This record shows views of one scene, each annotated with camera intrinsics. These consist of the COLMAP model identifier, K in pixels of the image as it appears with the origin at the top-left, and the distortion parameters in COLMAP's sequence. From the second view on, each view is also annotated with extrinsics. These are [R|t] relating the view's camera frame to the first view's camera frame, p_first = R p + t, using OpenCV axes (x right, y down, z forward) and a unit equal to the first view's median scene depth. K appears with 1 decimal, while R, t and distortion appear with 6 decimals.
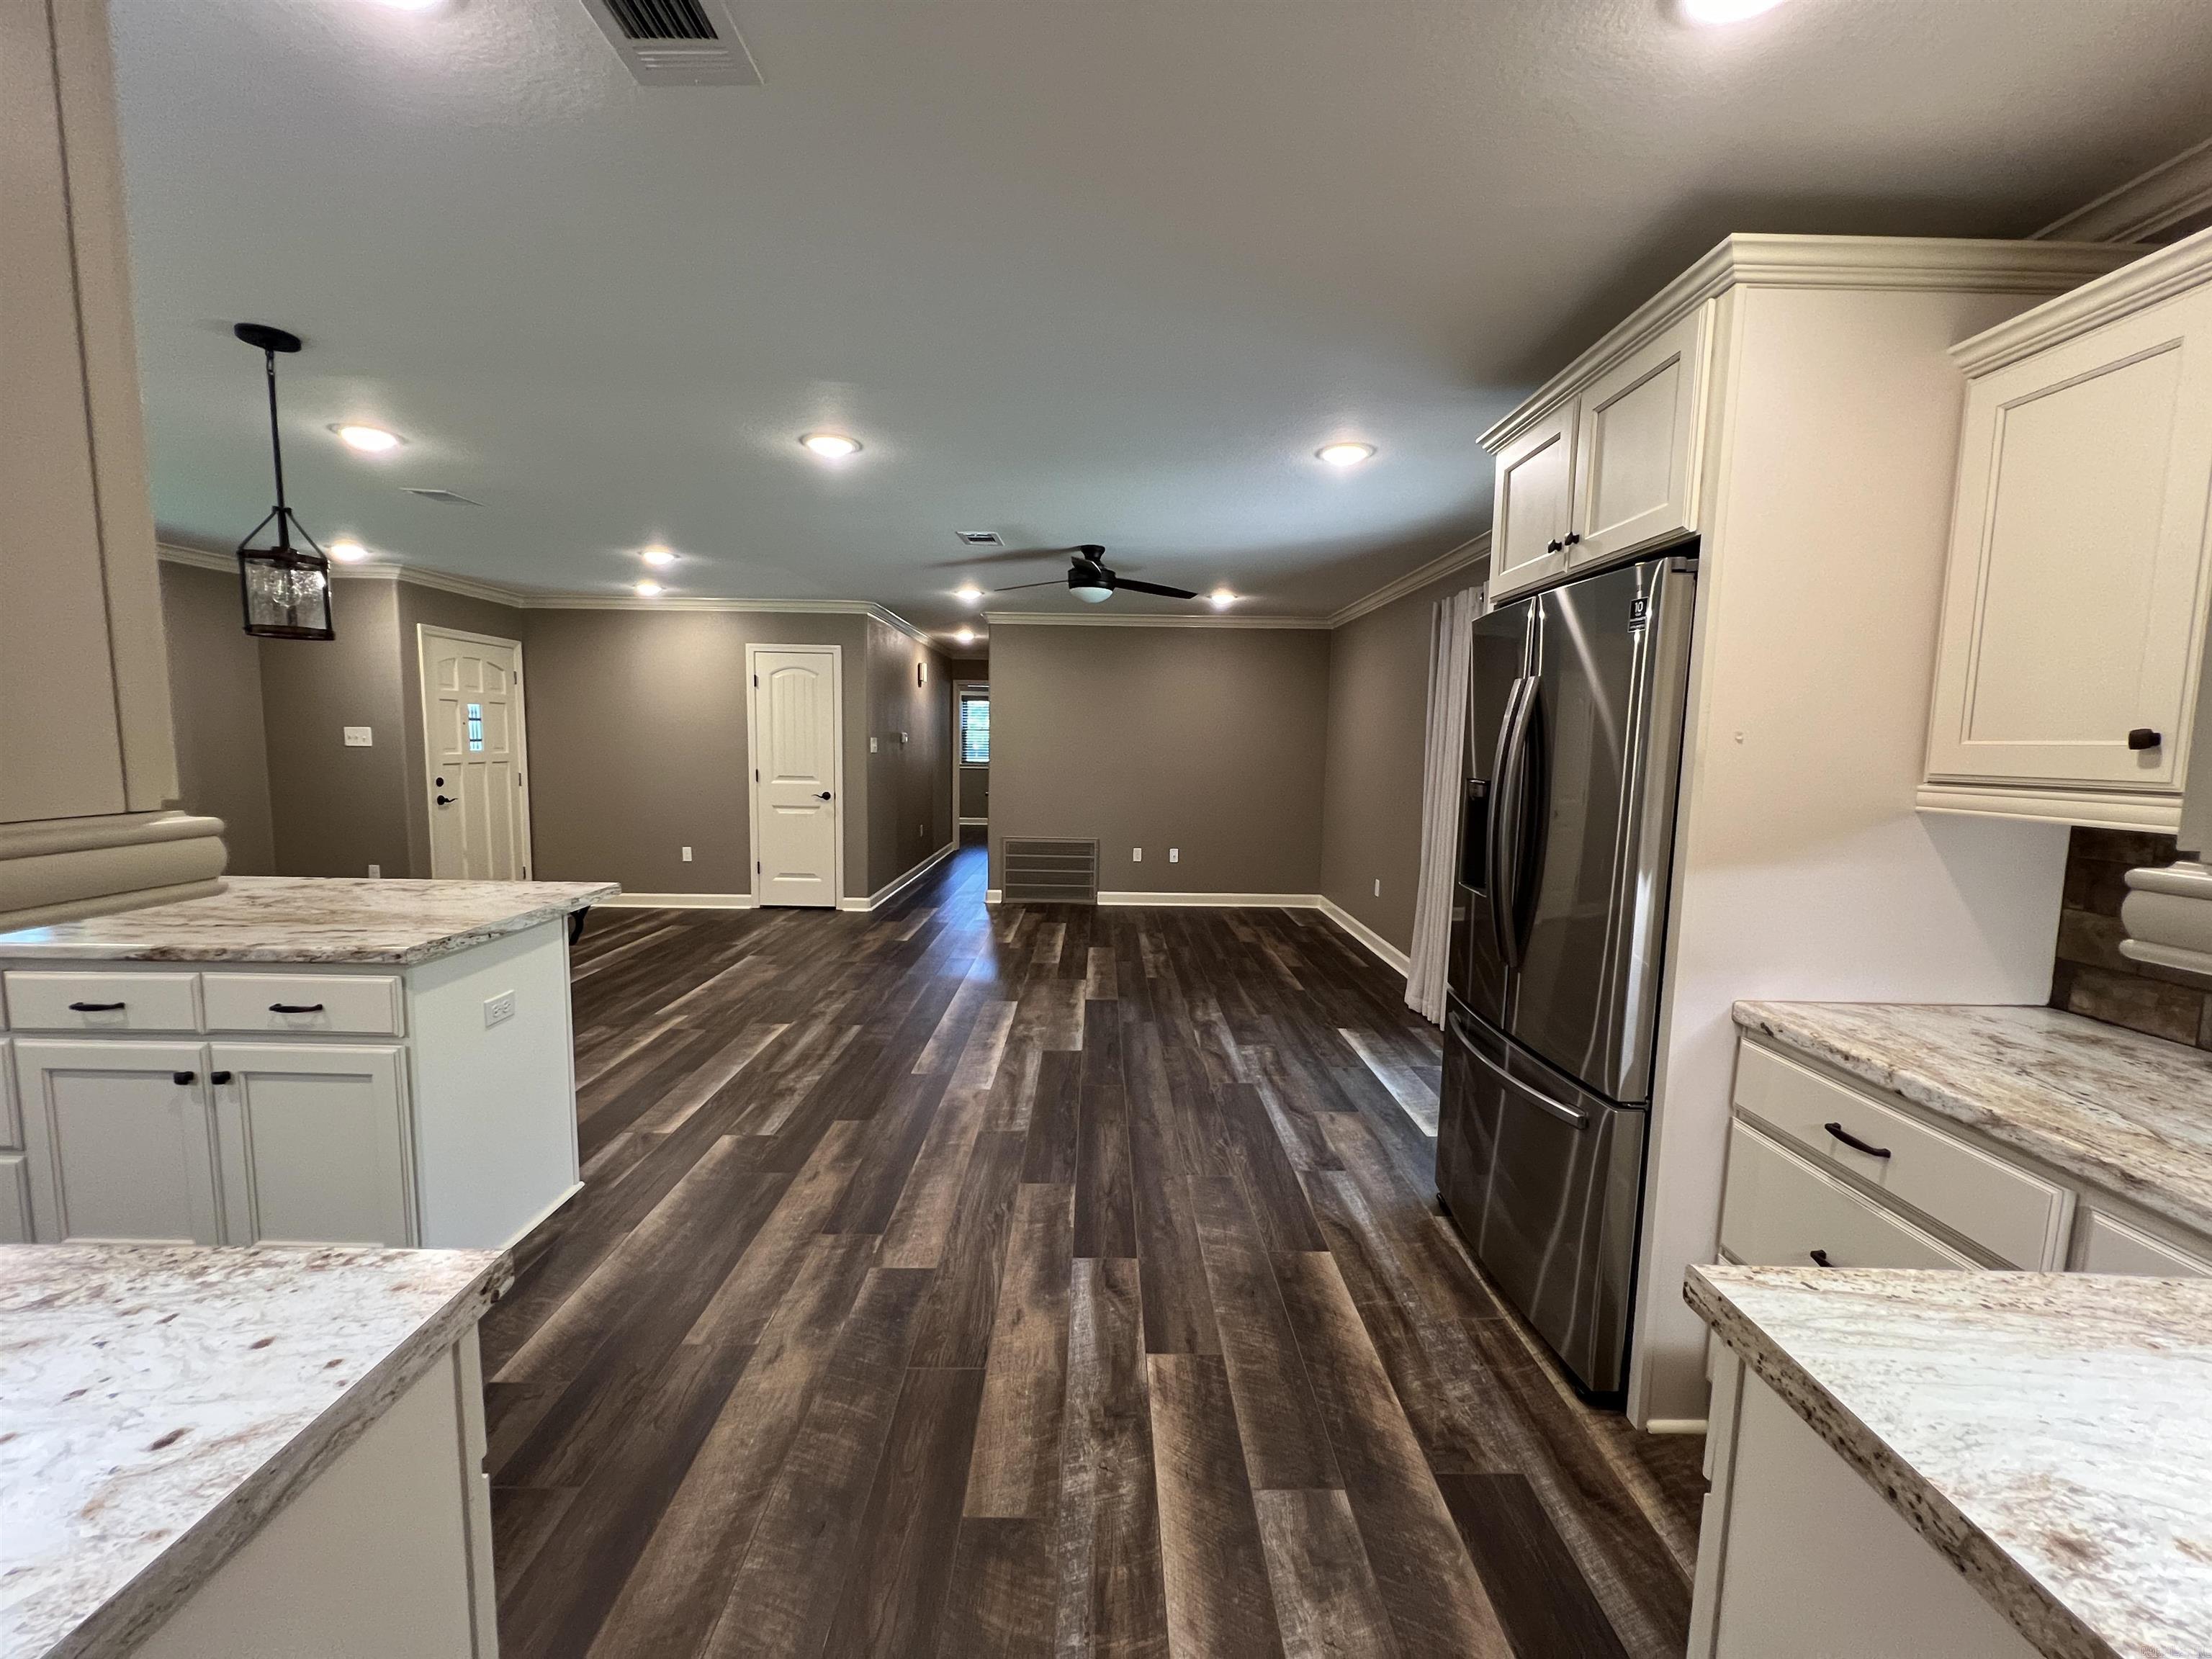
lens RADIAL K [[886.9, 0, 1106.5], [0, 886.9, 829.9], [0, 0, 1]] dist [-0.003984, 0.001376]
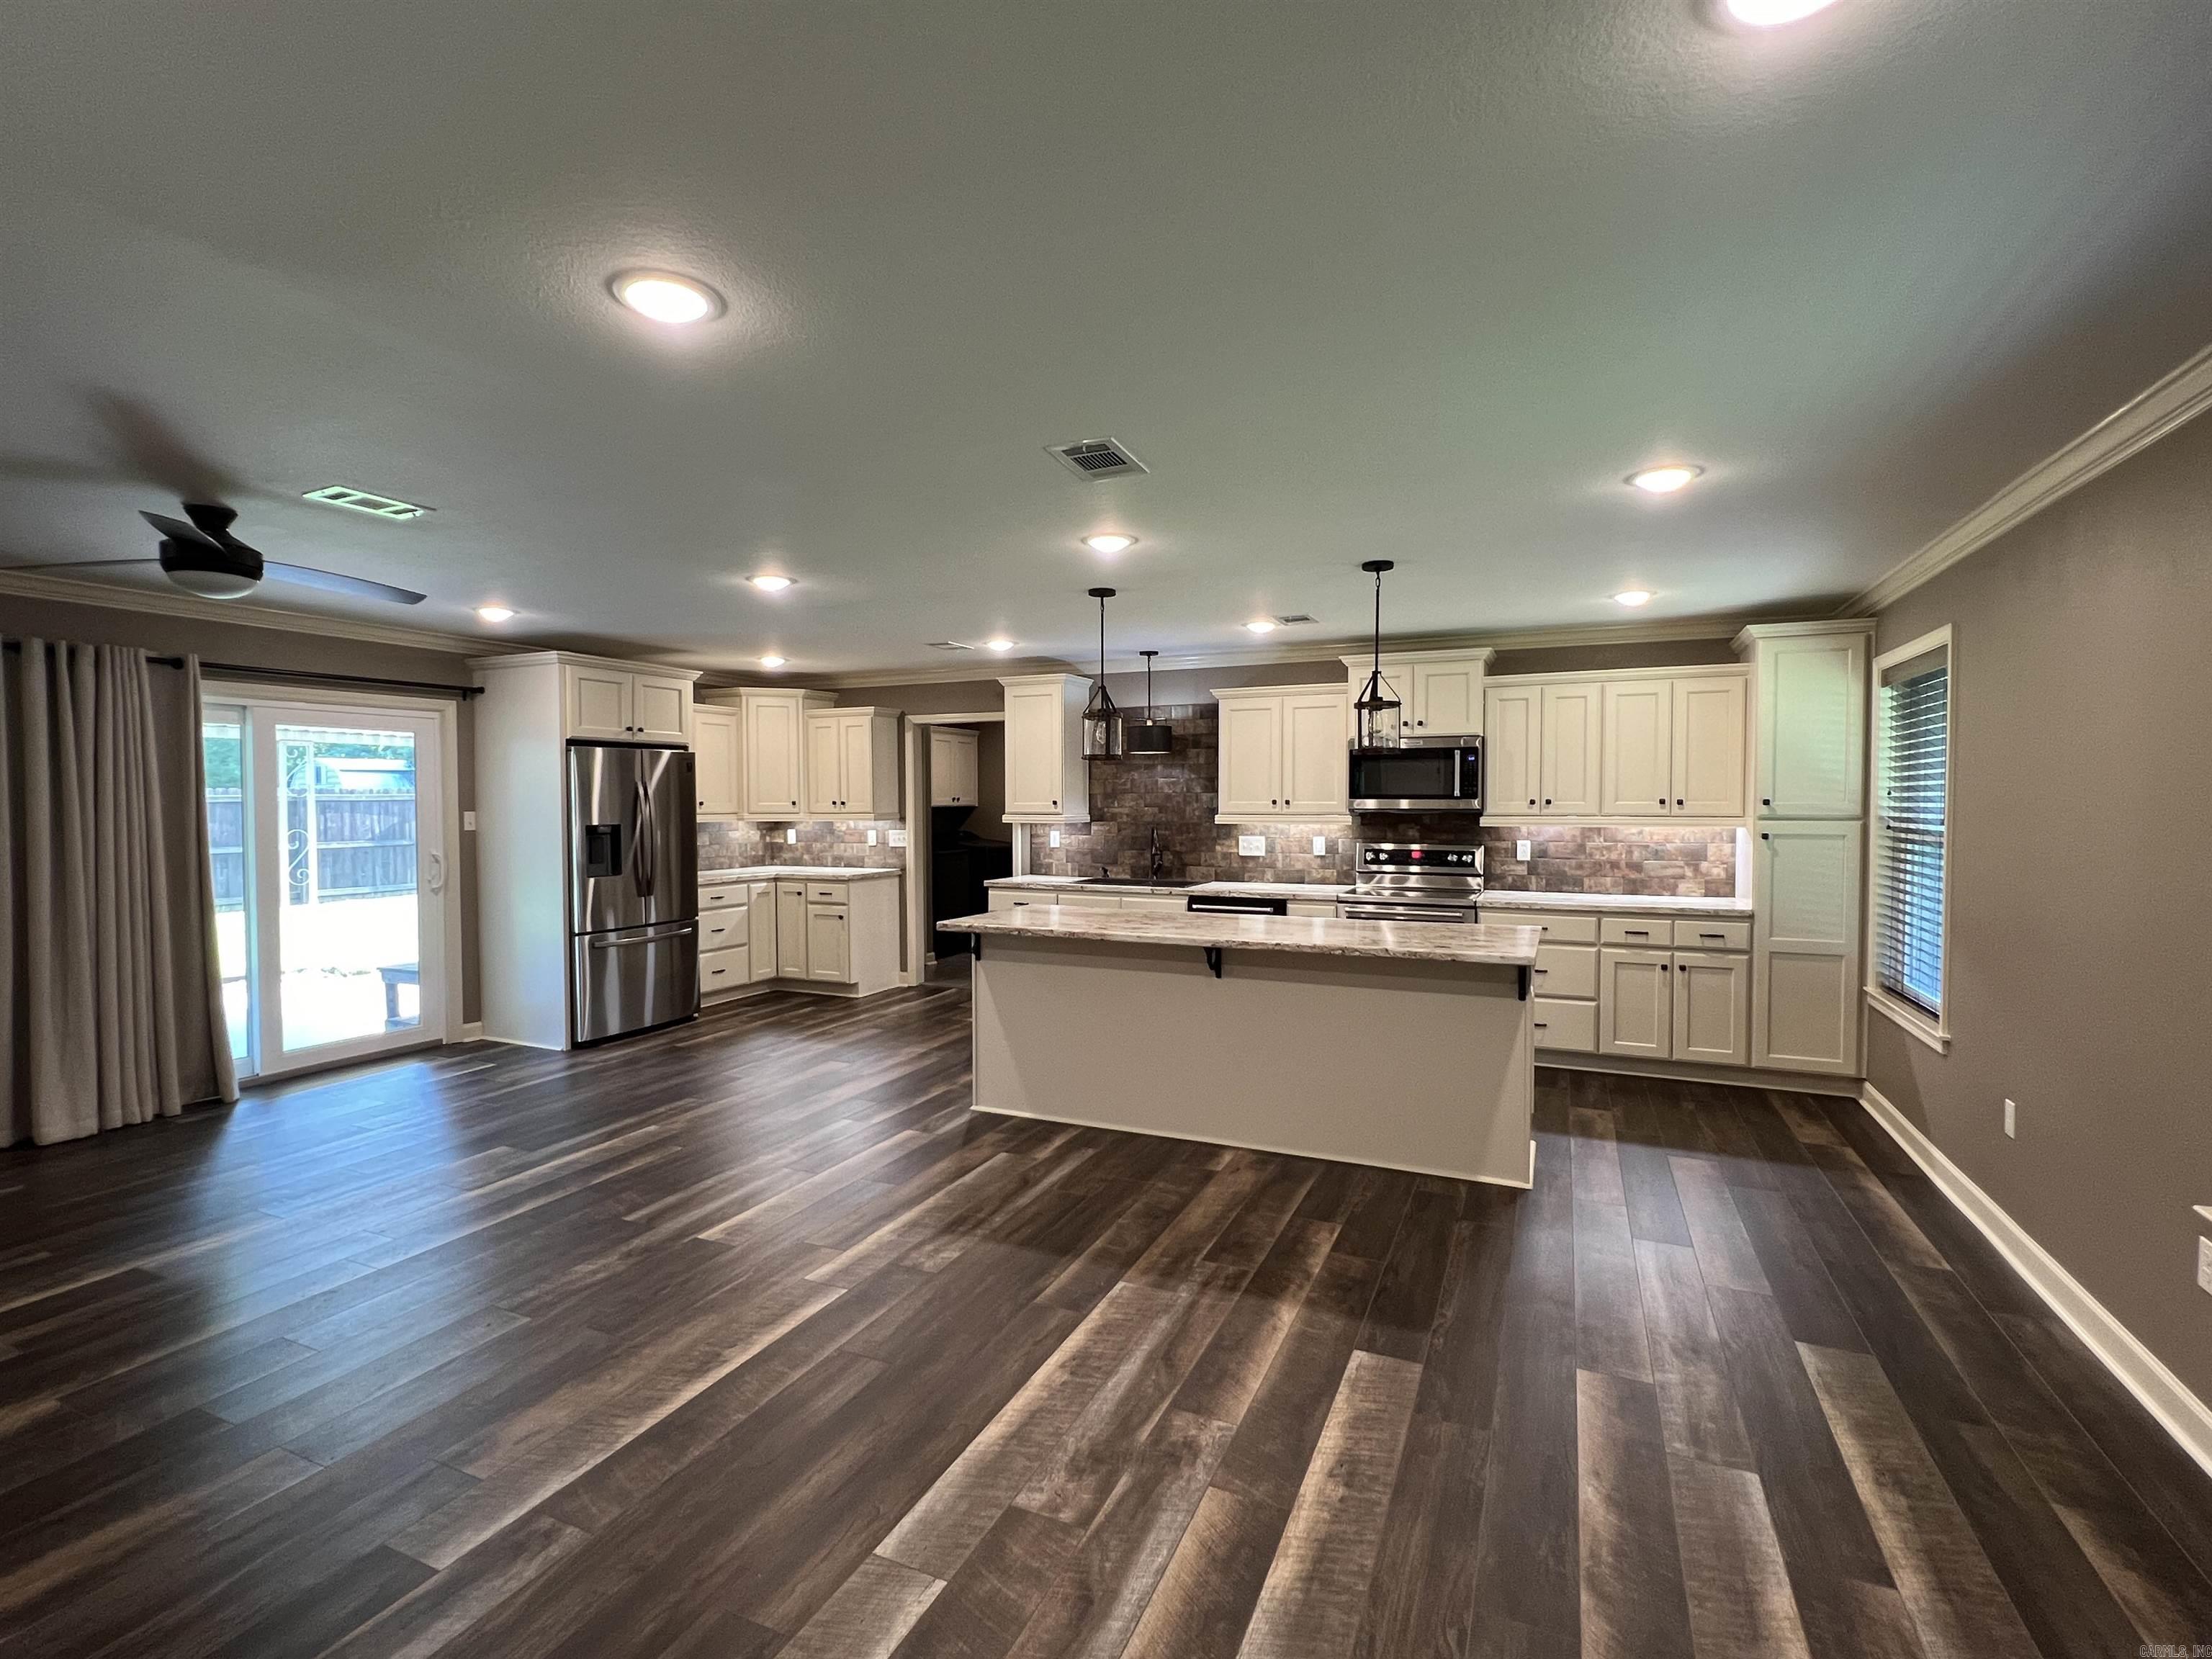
lens RADIAL K [[1018.4, 0, 1104.4], [0, 1018.4, 832.0], [0, 0, 1]] dist [-0.003861, 0.001614]
pose [[-0.907737, -0.029921, 0.418472, -1.030964], [0.028611, 0.990716, 0.132901, -0.200357], [-0.418563, 0.132612, -0.898454, 1.639963]]
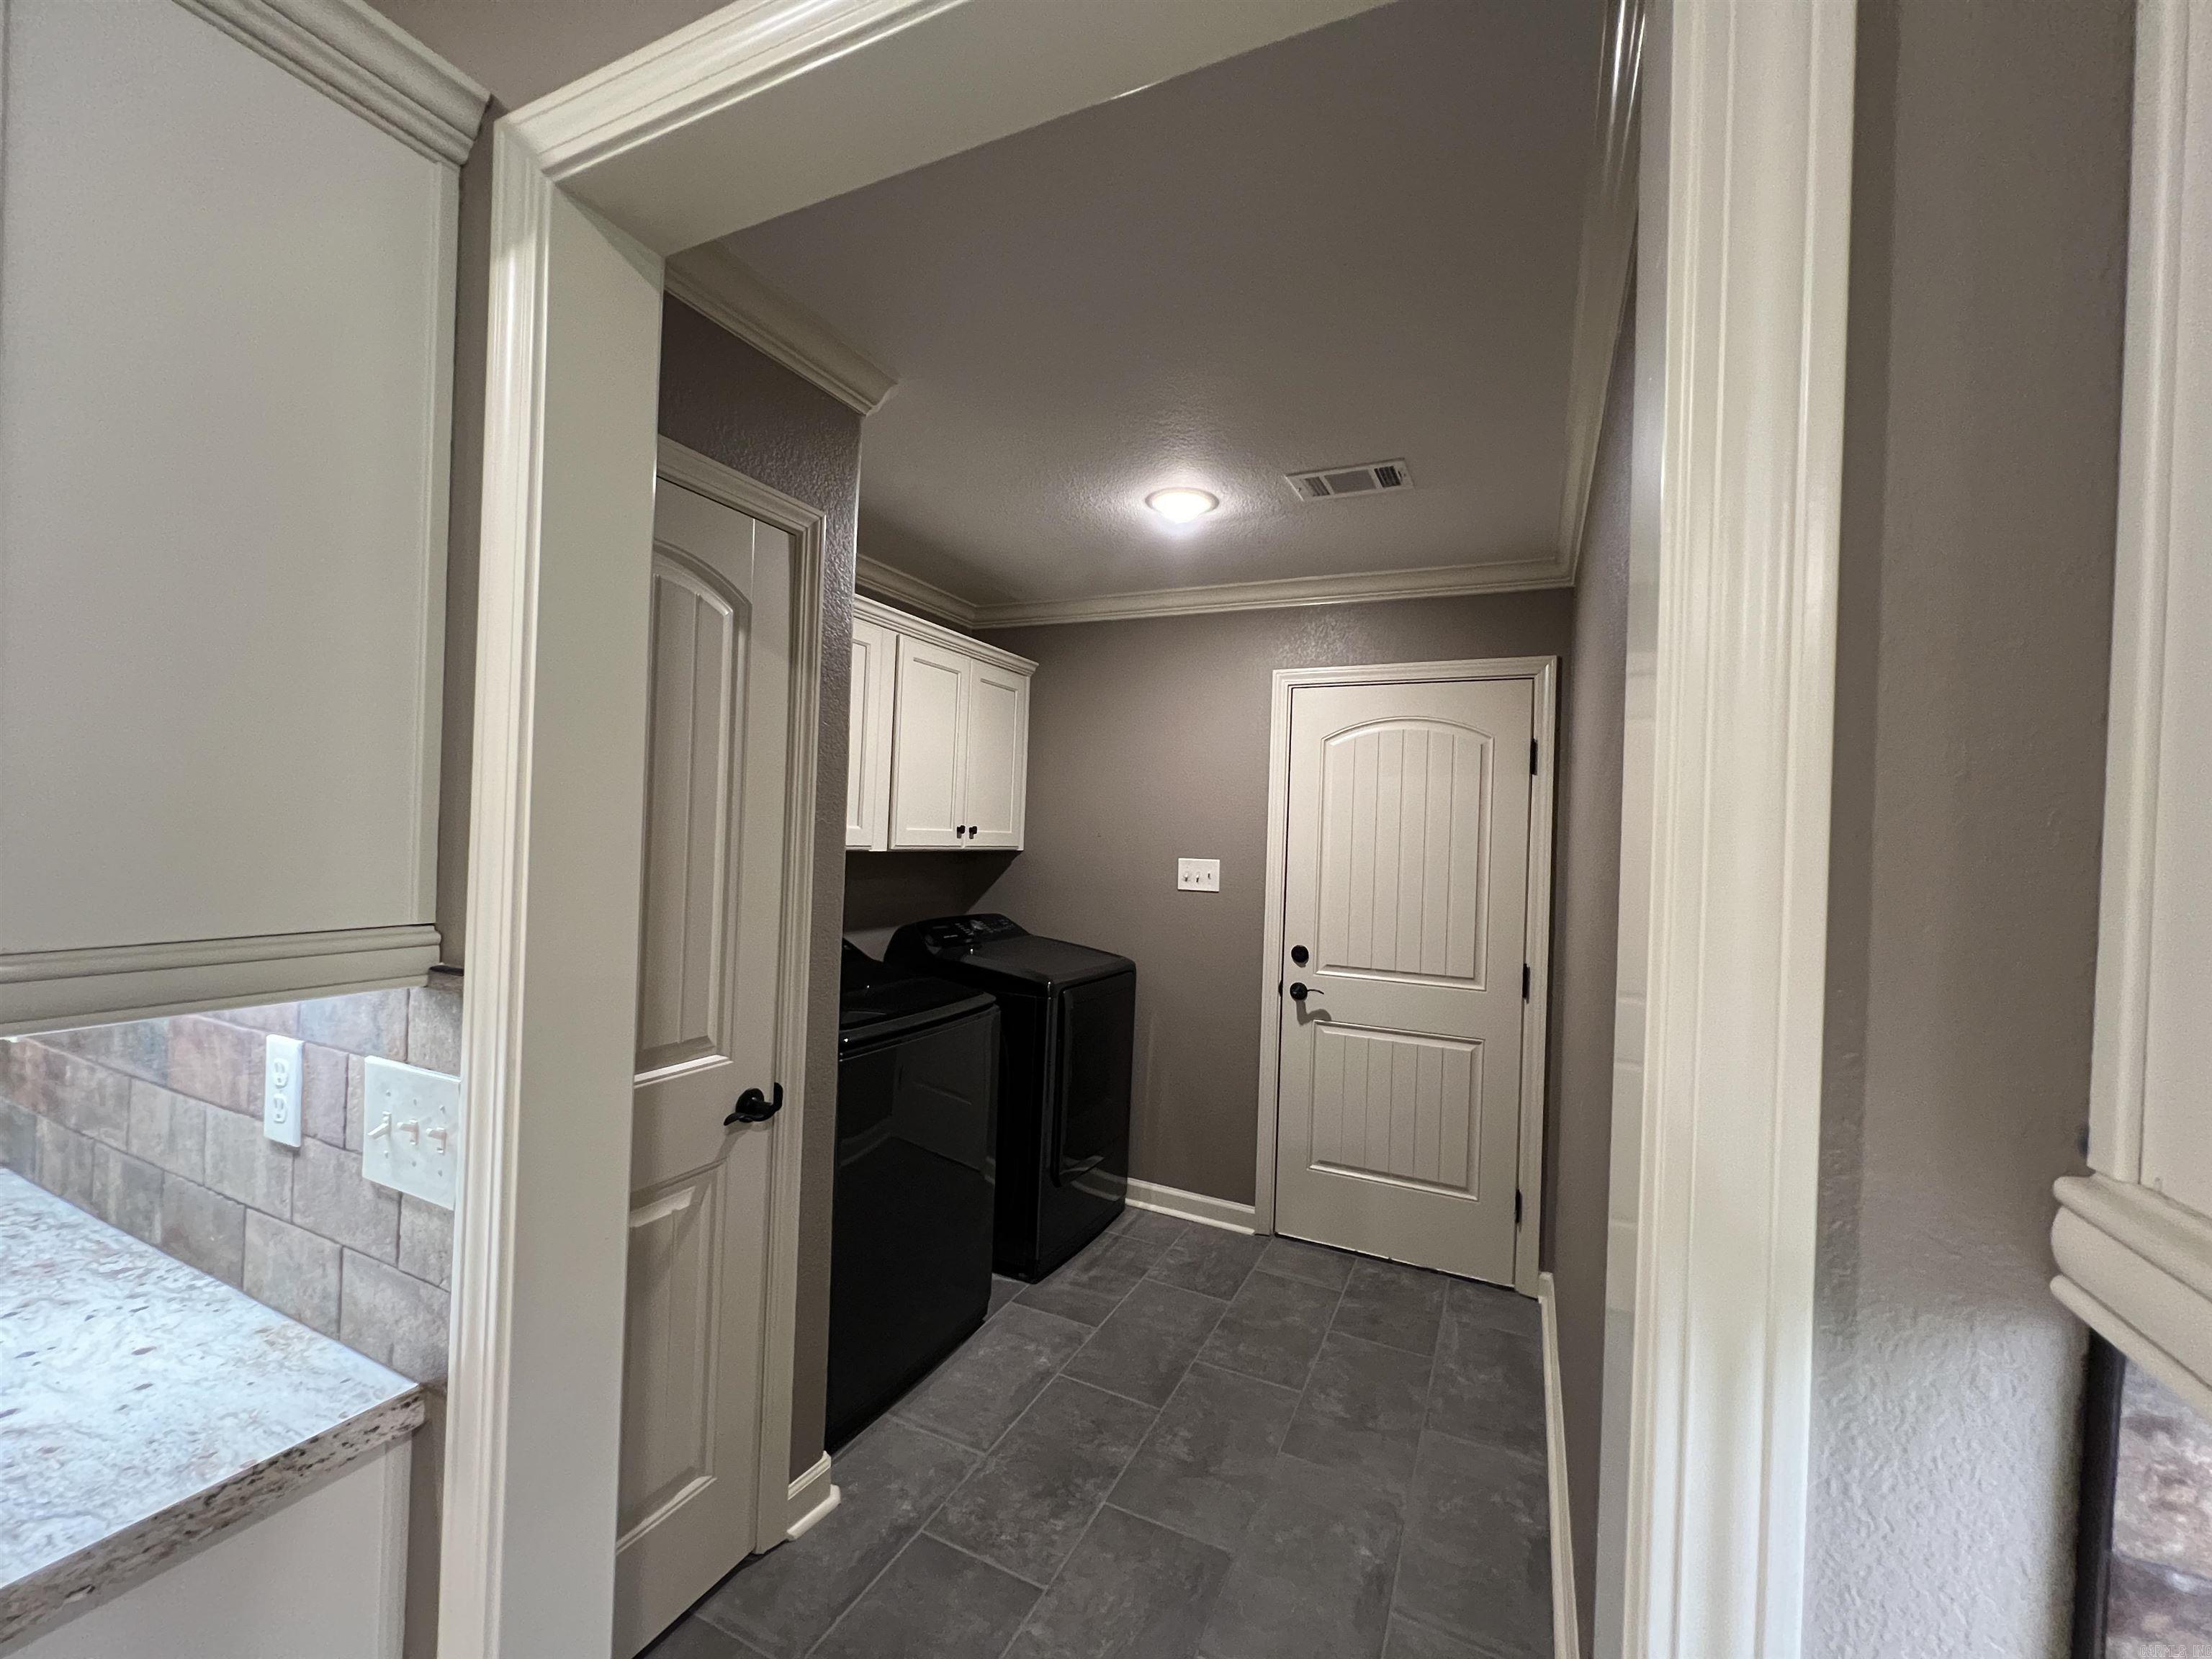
lens RADIAL K [[886.9, 0, 1111.5], [0, 886.9, 817.6], [0, 0, 1]] dist [-0.003984, 0.001376]
pose [[-0.902818, -0.034859, 0.428609, -0.090270], [-0.000769, 0.996838, 0.079452, -0.029795], [-0.430023, 0.071401, -0.899990, 0.164205]]
